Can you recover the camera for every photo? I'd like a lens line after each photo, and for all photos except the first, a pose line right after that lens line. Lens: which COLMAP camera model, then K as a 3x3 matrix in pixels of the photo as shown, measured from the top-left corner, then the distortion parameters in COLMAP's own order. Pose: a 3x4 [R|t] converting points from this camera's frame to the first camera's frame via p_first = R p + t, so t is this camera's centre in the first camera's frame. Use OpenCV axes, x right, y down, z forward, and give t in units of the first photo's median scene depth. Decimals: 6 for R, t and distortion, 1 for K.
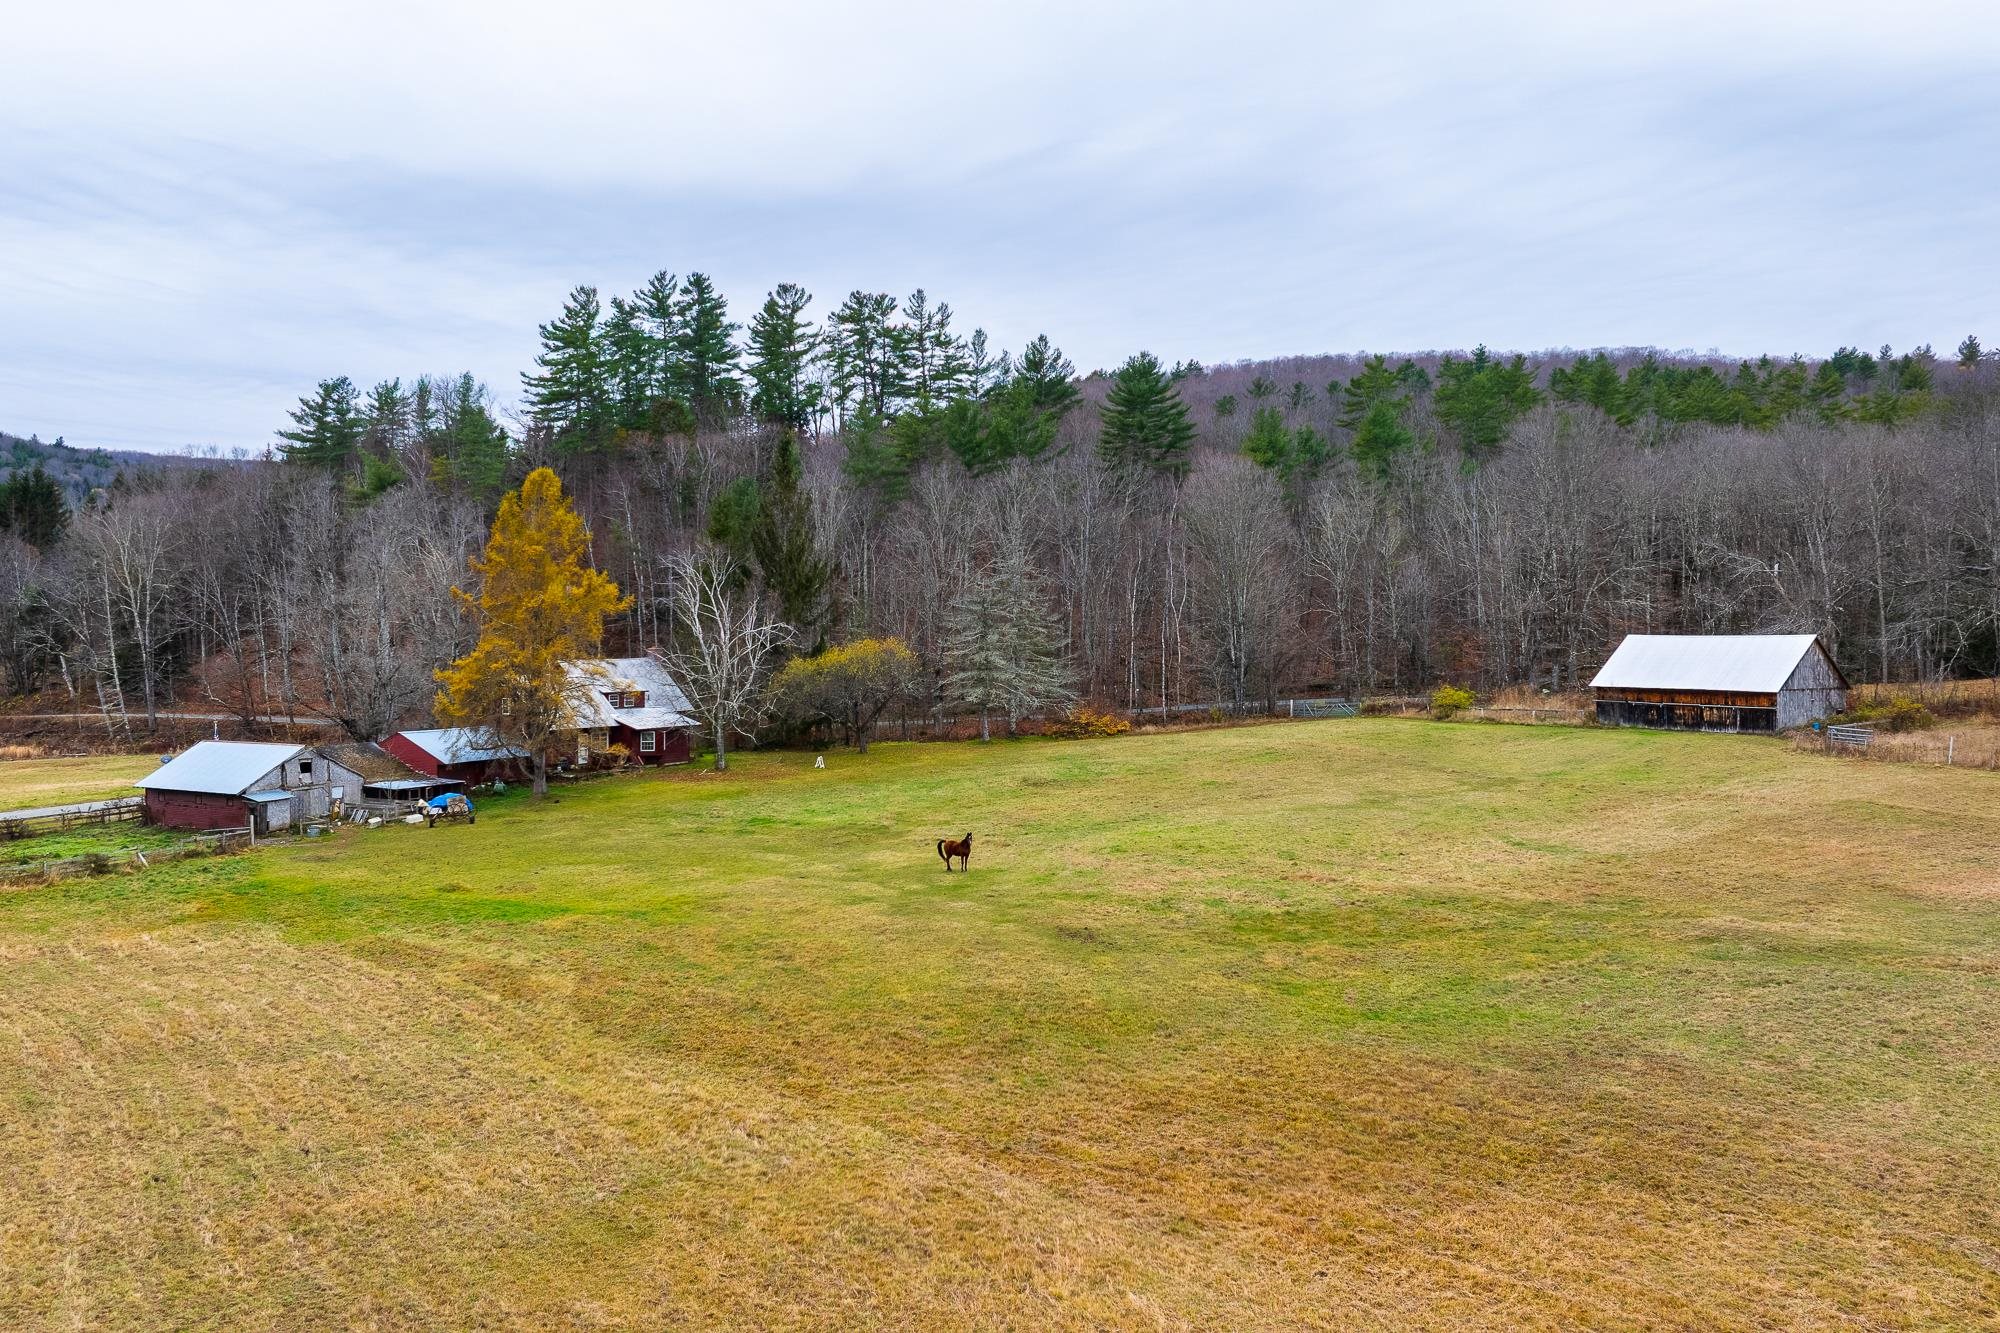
lens RADIAL K [[1674.7, 0, 1009.5], [0, 1674.7, 643.2], [0, 0, 1]] dist [-0.021955, -0.013425]
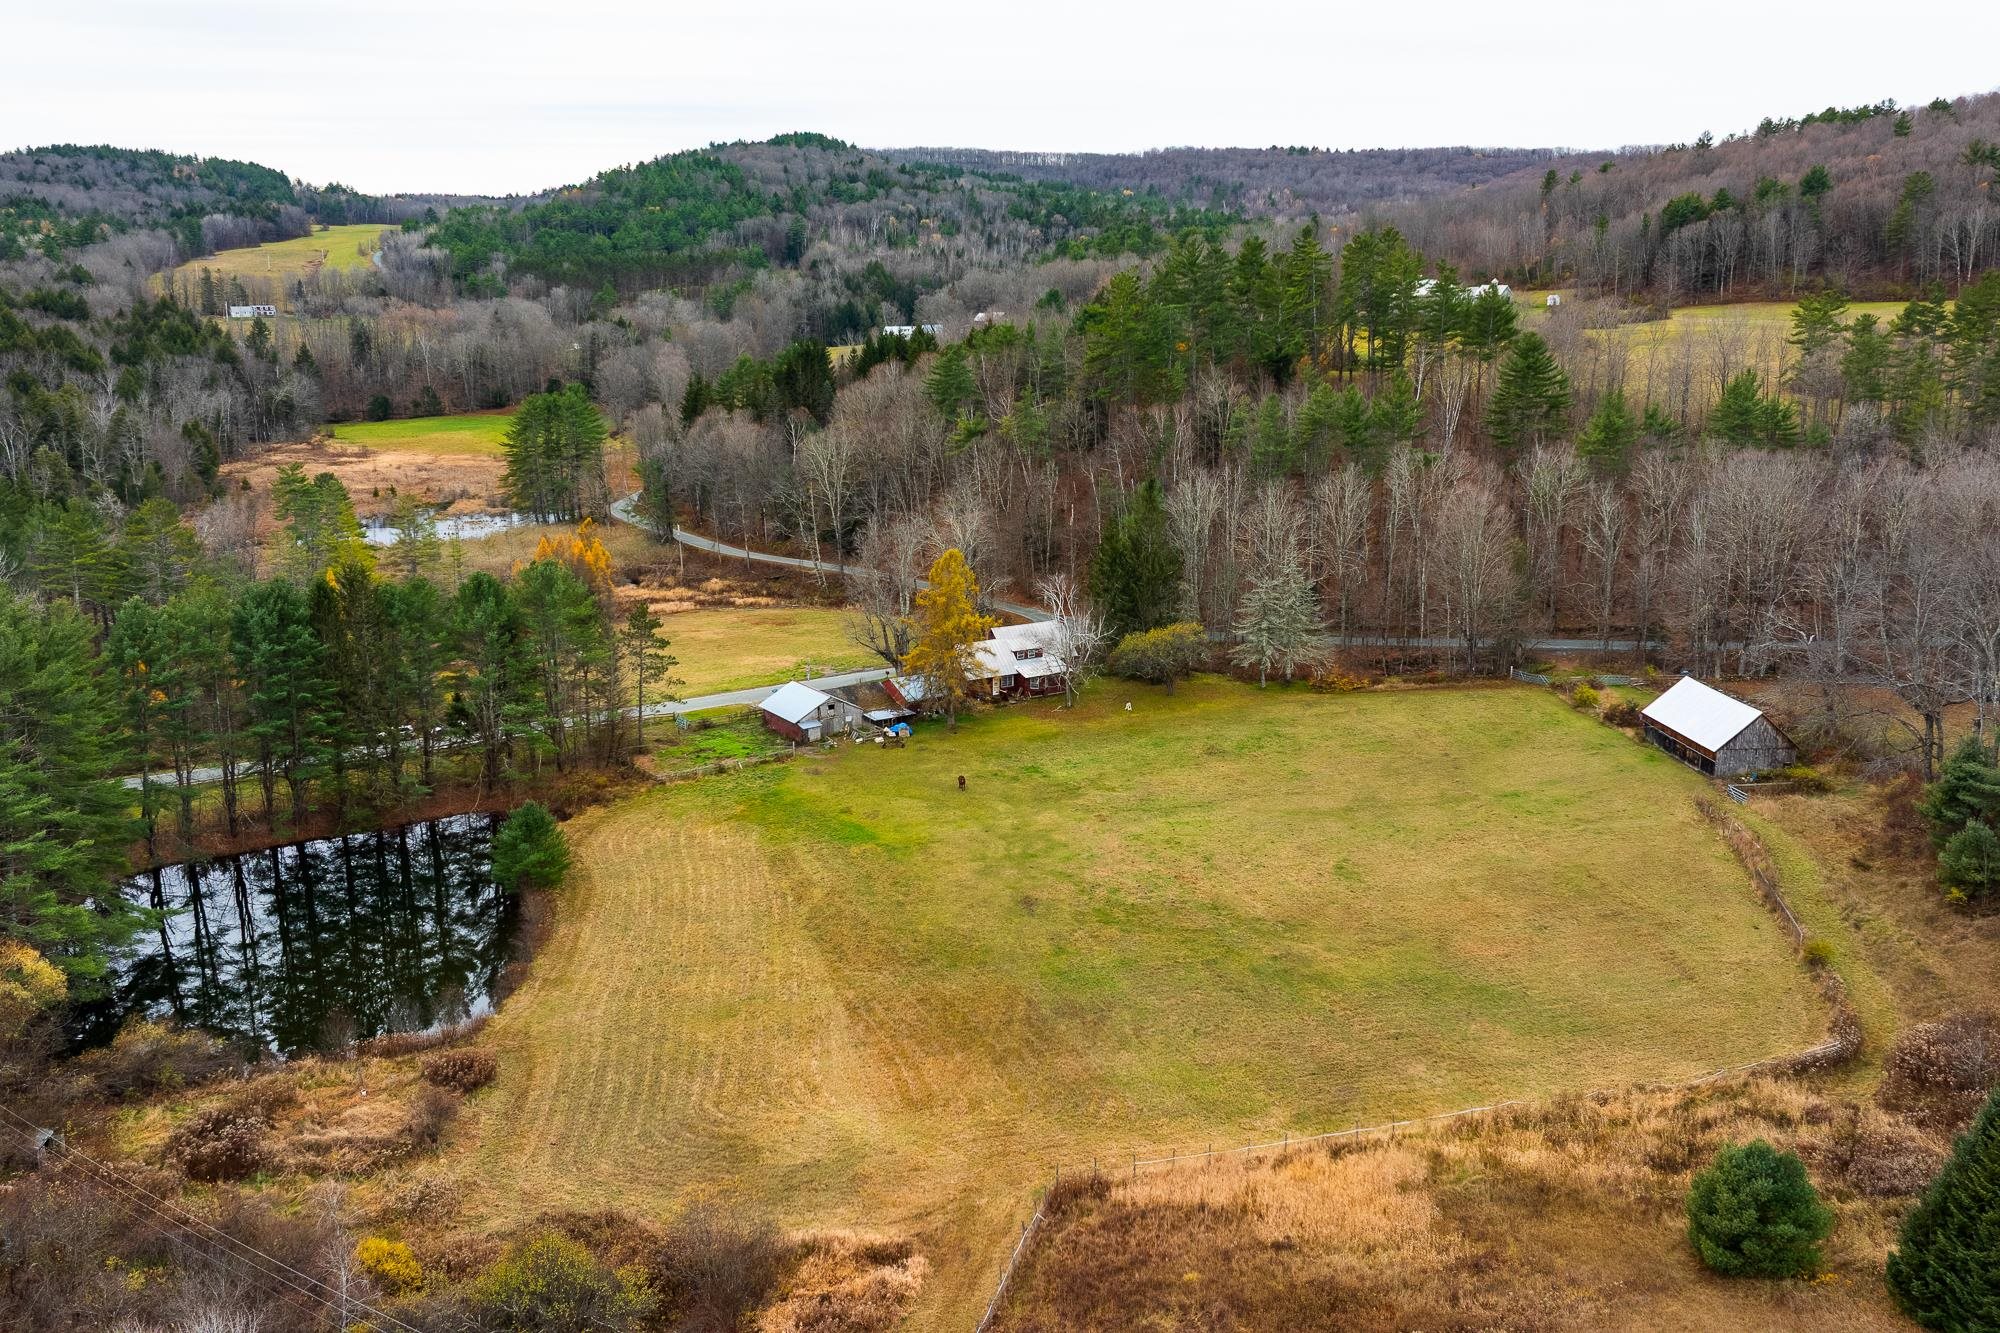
lens RADIAL K [[1663.3, 0, 1011.8], [0, 1663.3, 668.1], [0, 0, 1]] dist [-0.016287, -0.015361]
pose [[0.889128, 0.107607, -0.444828, 0.576869], [-0.007602, 0.975304, 0.220737, -0.370137], [0.457595, -0.192882, 0.867988, -0.534581]]
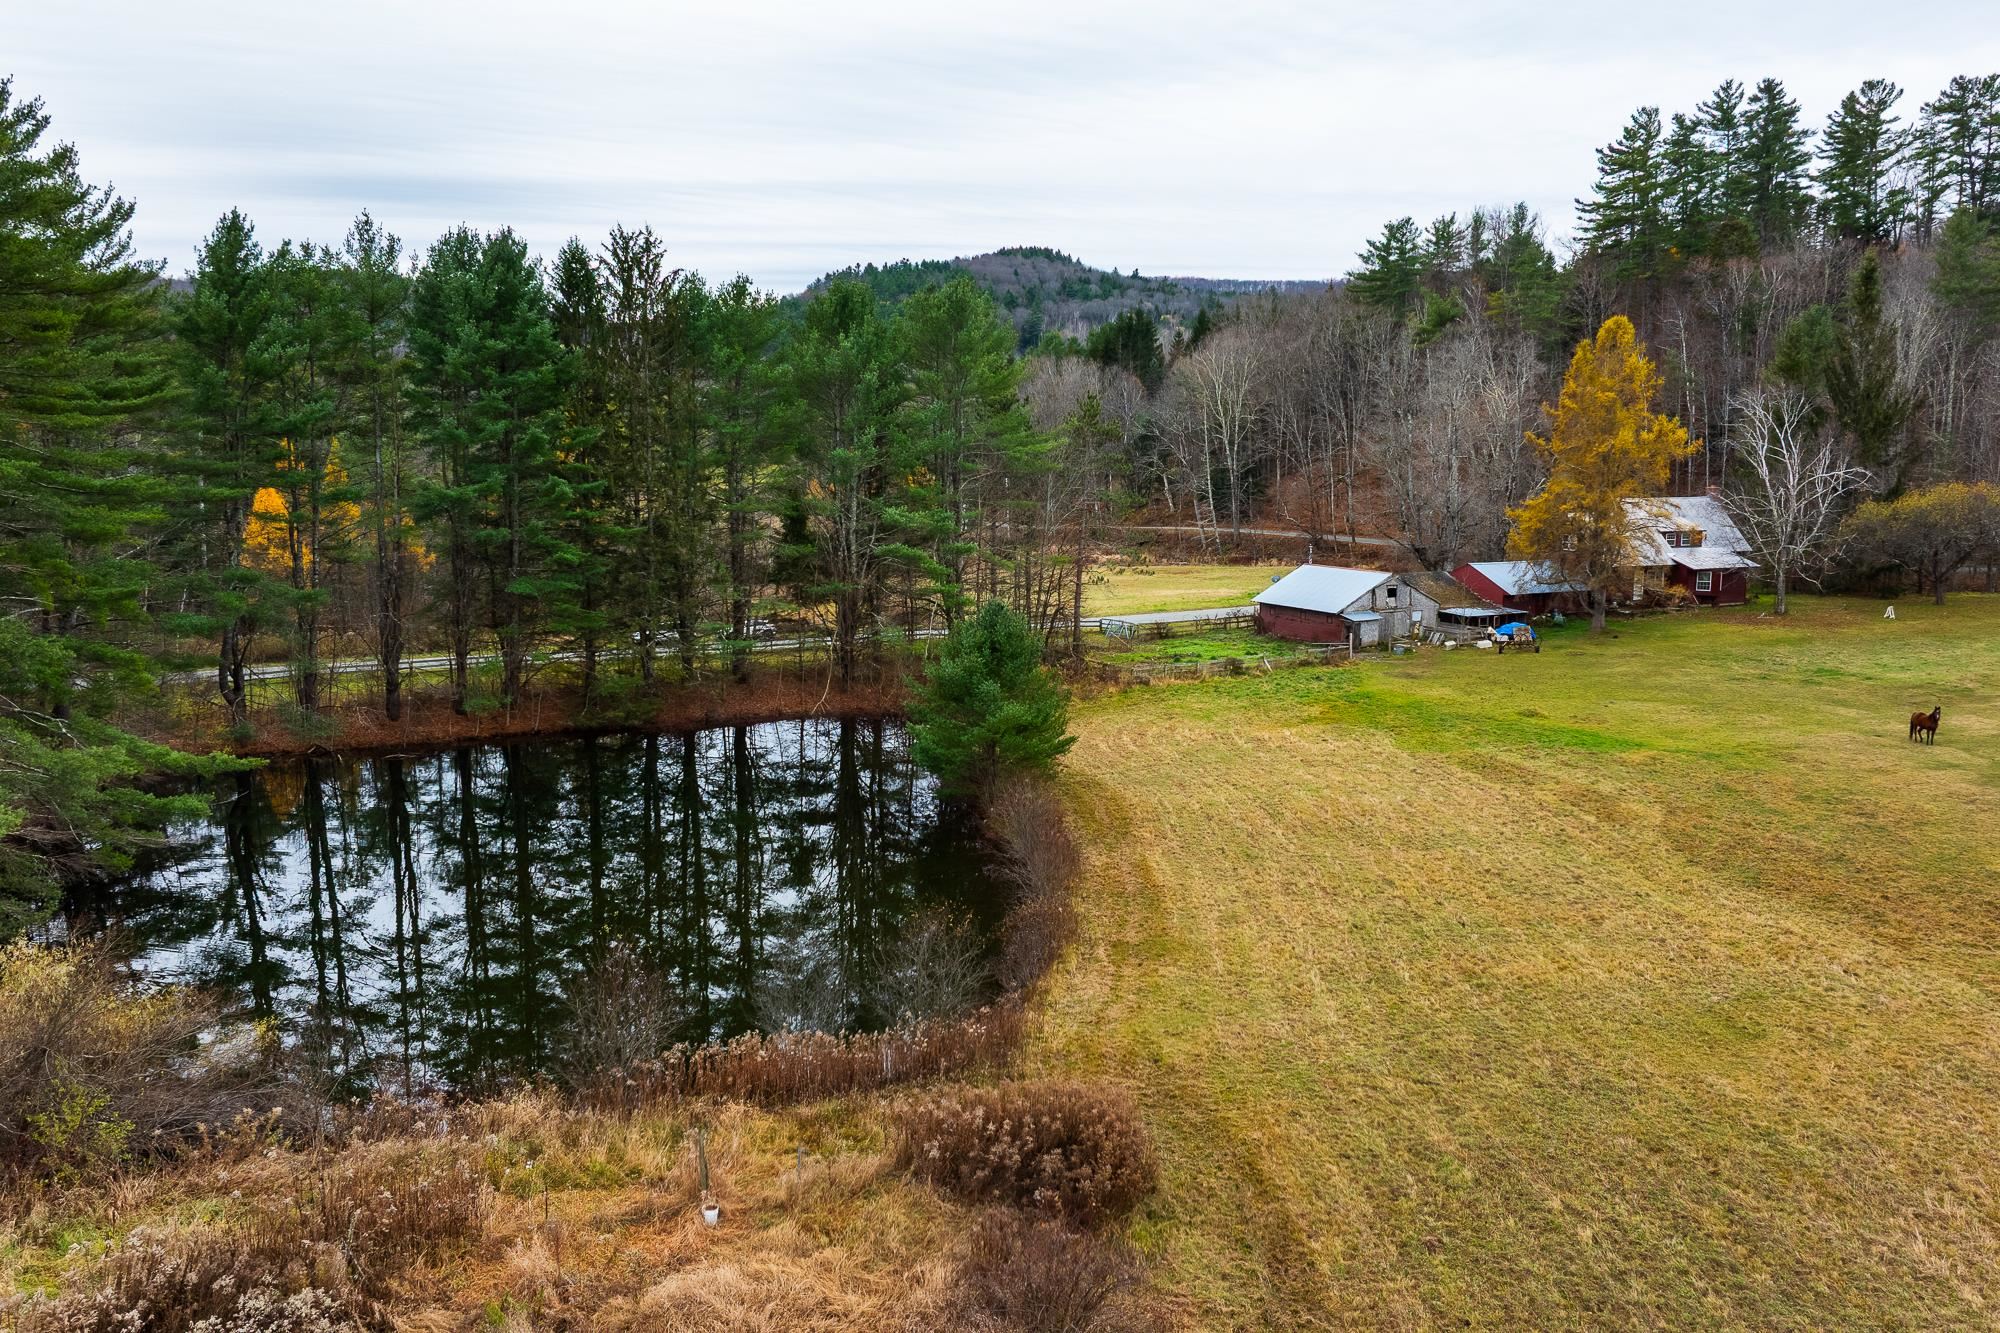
lens RADIAL K [[1663.3, 0, 1011.8], [0, 1663.3, 668.1], [0, 0, 1]] dist [-0.016287, -0.015361]
pose [[0.832294, 0.080254, -0.548494, -0.010404], [-0.009569, 0.991397, 0.130539, -0.018707], [0.554252, -0.103399, 0.825902, -0.080755]]
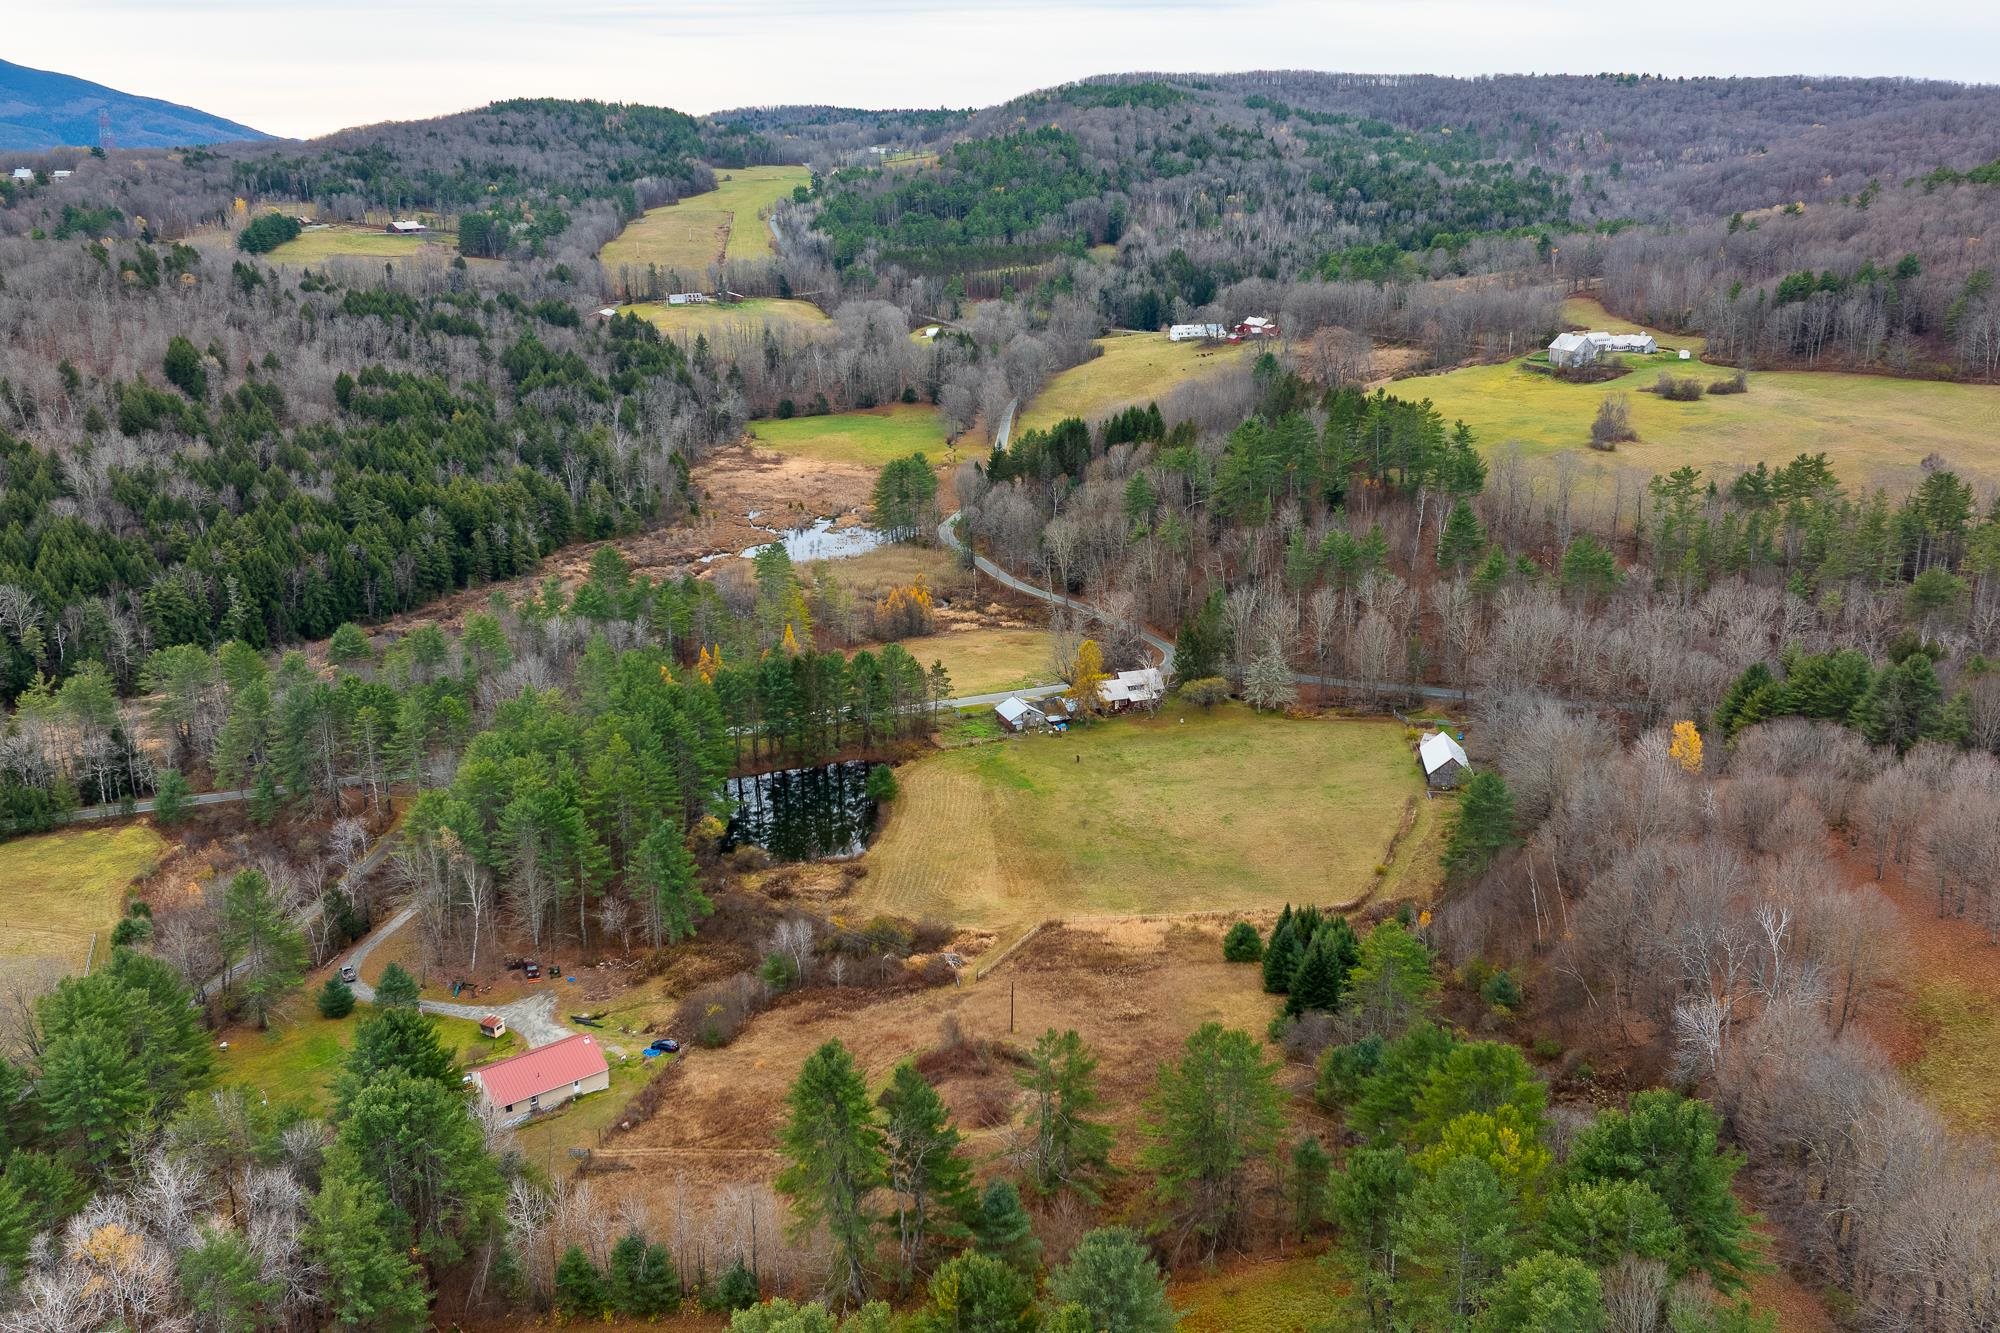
lens RADIAL K [[1663.3, 0, 1011.8], [0, 1663.3, 668.1], [0, 0, 1]] dist [-0.016287, -0.015361]
pose [[0.773927, 0.189415, -0.604284, 1.739593], [-0.001275, 0.954685, 0.297617, -1.098170], [0.633273, -0.229563, 0.739098, -1.737424]]
